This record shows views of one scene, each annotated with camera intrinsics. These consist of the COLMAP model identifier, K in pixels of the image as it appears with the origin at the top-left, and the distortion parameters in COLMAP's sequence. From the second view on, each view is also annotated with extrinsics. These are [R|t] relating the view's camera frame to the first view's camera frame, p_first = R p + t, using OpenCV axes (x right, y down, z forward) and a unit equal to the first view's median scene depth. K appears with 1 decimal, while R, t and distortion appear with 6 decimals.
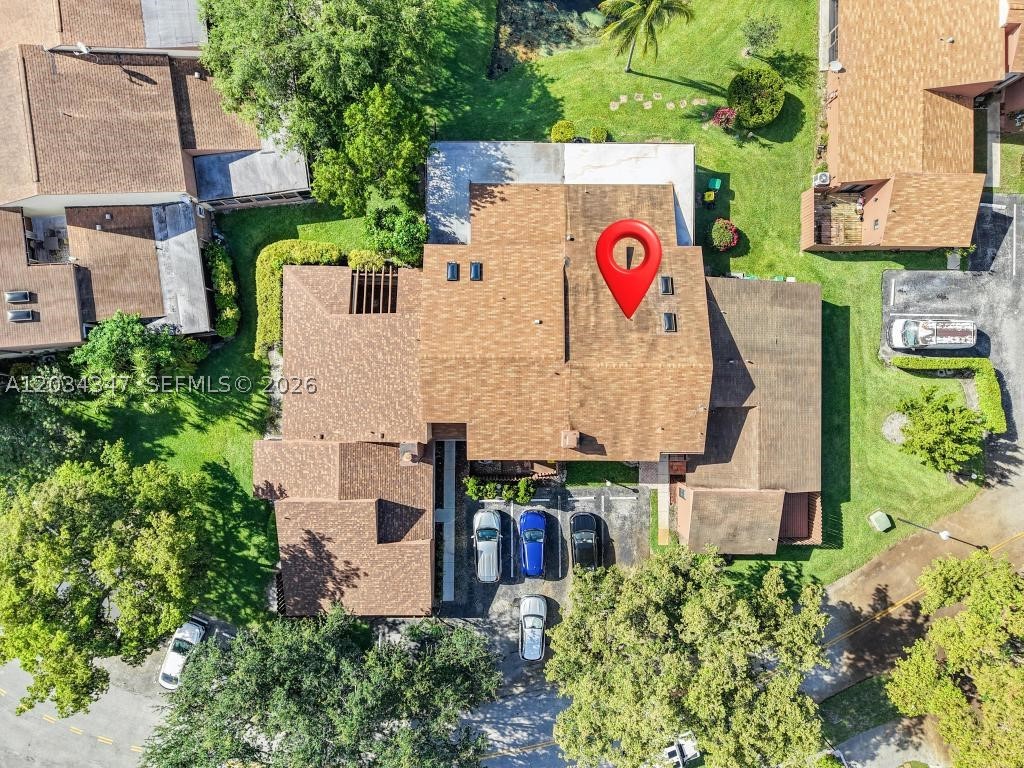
lens RADIAL K [[700.9, 0, 505.4], [0, 700.9, 383.4], [0, 0, 1]] dist [0.039113, -0.003290]
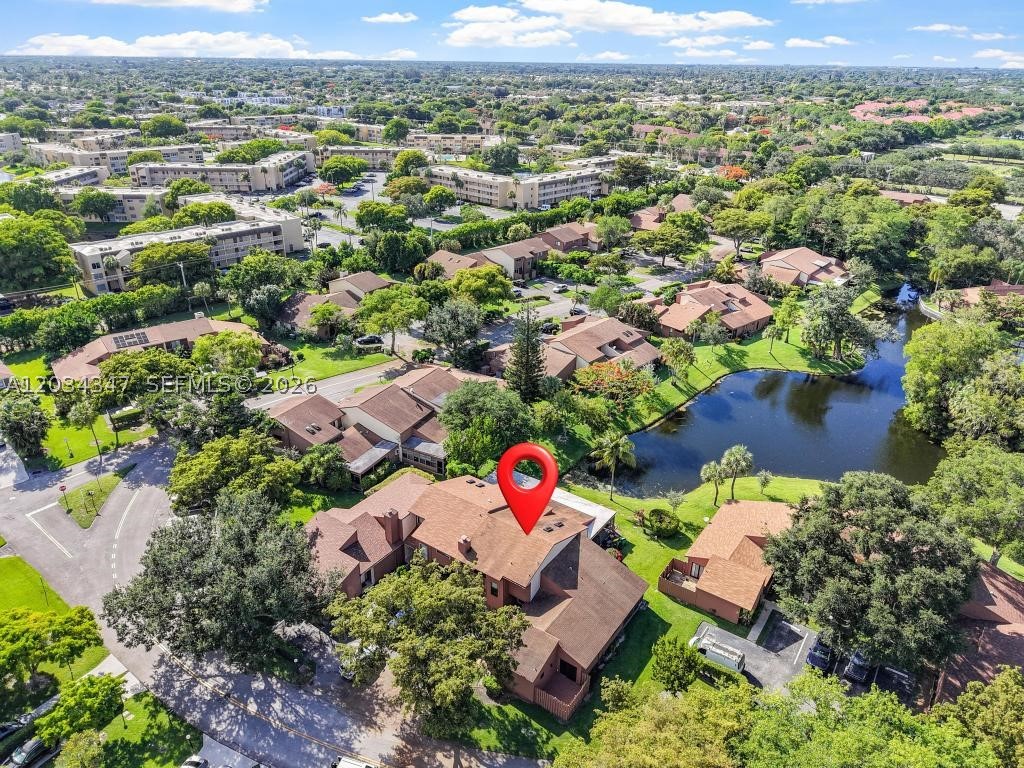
lens RADIAL K [[700.9, 0, 512.9], [0, 700.9, 384.6], [0, 0, 1]] dist [0.039113, -0.003290]
pose [[0.819538, 0.234408, -0.522887, 0.943346], [-0.572991, 0.345163, -0.743333, 1.091404], [0.006238, 0.908799, 0.417187, -0.073665]]
